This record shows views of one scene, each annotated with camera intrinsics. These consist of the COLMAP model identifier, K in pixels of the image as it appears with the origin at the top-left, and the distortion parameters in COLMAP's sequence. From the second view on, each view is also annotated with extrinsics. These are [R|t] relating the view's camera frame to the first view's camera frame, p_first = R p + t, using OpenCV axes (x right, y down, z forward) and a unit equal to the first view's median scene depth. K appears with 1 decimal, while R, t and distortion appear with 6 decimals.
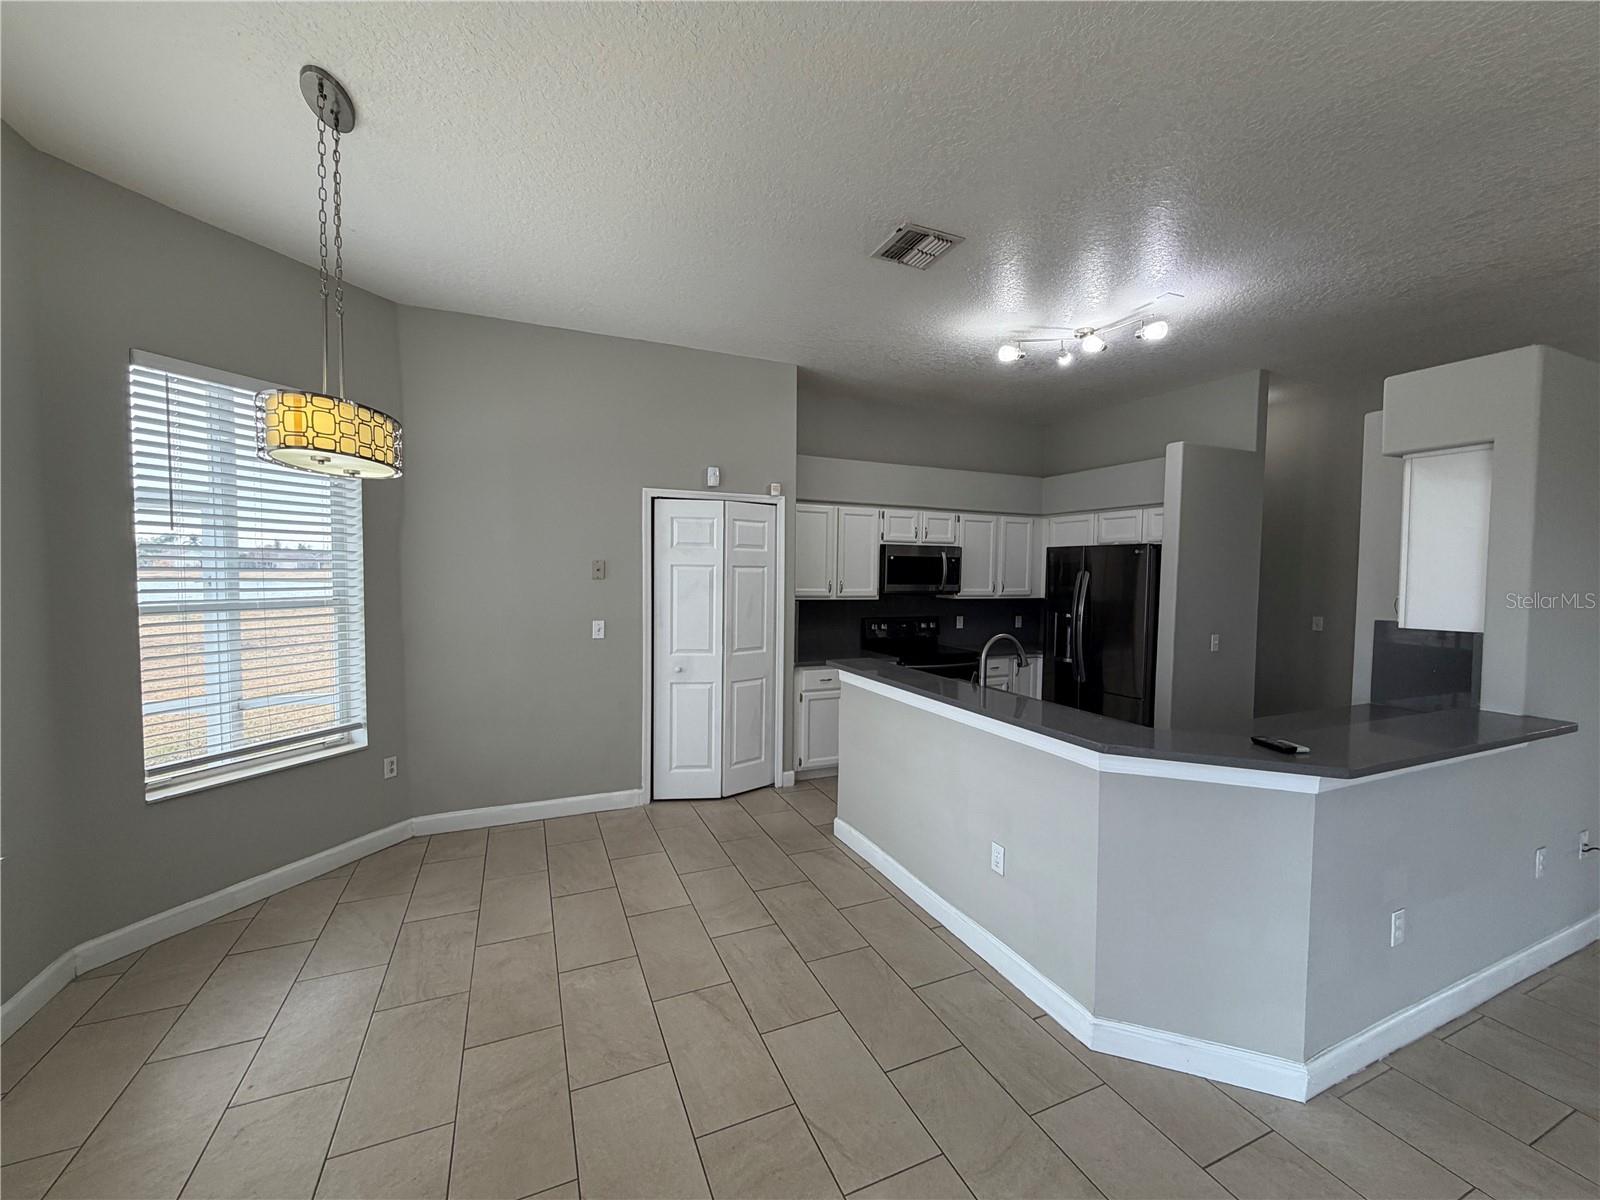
lens RADIAL K [[646.5, 0, 803.6], [0, 646.5, 601.1], [0, 0, 1]] dist [0.000521, -0.000120]
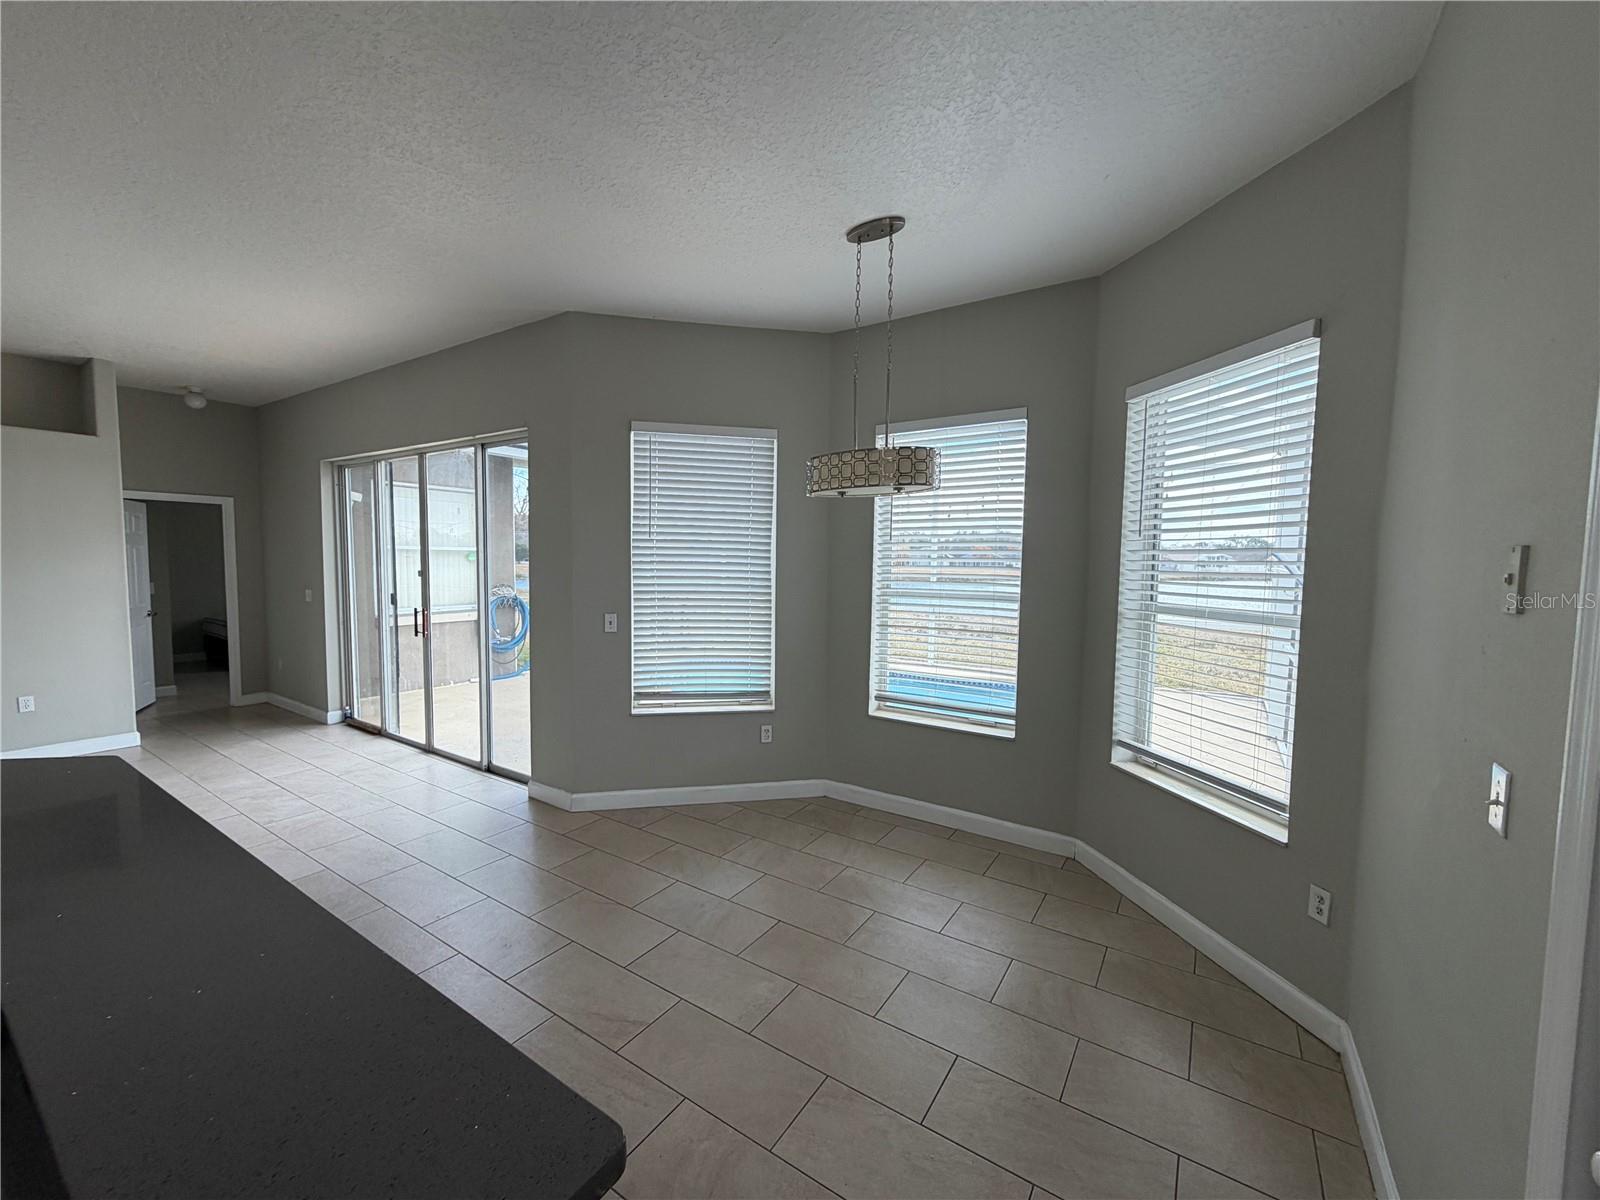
lens RADIAL K [[634.2, 0, 792.3], [0, 634.2, 602.0], [0, 0, 1]] dist [0.001835, 0.000039]
pose [[-0.844664, 0.011083, -0.535183, 0.067483], [-0.048824, 0.994023, 0.097641, -0.042793], [0.533066, 0.108604, -0.839074, 0.911733]]
